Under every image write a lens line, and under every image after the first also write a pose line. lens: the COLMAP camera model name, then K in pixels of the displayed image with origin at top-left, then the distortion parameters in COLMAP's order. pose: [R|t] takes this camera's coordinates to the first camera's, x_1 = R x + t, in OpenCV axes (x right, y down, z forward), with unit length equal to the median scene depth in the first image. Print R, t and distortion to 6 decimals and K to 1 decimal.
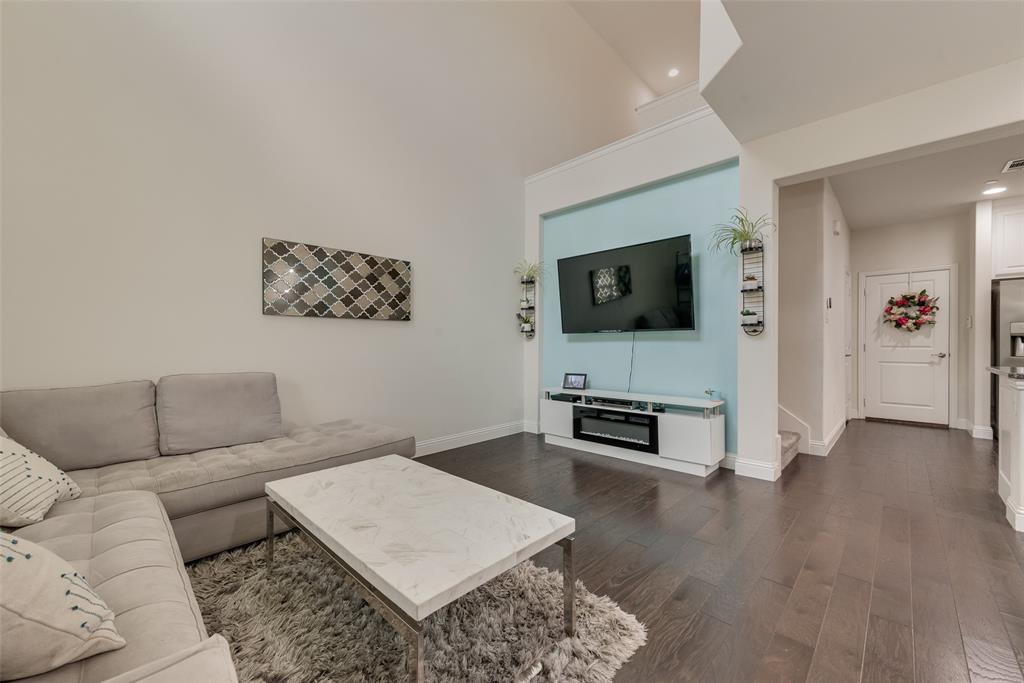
lens RADIAL K [[404.0, 0, 509.0], [0, 404.0, 347.6], [0, 0, 1]] dist [0.013469, -0.002493]
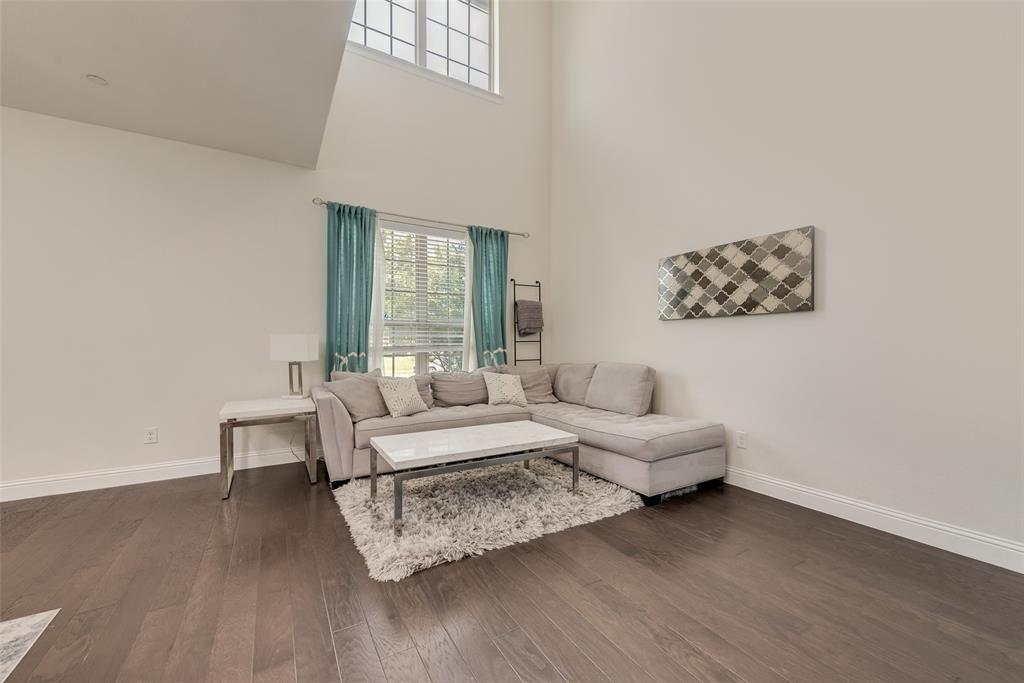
lens RADIAL K [[404.0, 0, 511.9], [0, 404.0, 344.3], [0, 0, 1]] dist [0.013469, -0.002493]
pose [[-0.266537, 0.004741, -0.963813, 0.459659], [-0.006863, 0.999953, 0.006817, -0.007538], [0.963800, 0.008432, -0.266492, 0.560268]]
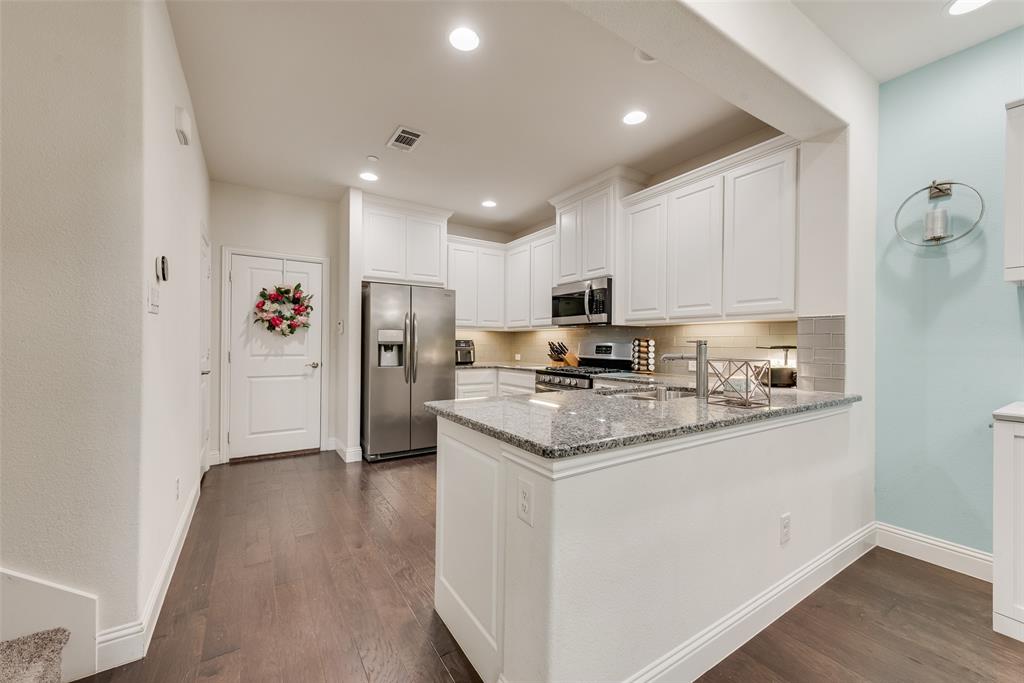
lens RADIAL K [[404.0, 0, 514.5], [0, 404.0, 340.5], [0, 0, 1]] dist [0.013469, -0.002493]
pose [[0.228974, 0.010785, 0.973373, 0.395650], [0.001100, 0.999935, -0.011338, -0.024523], [-0.973432, 0.003667, 0.228947, 0.470554]]
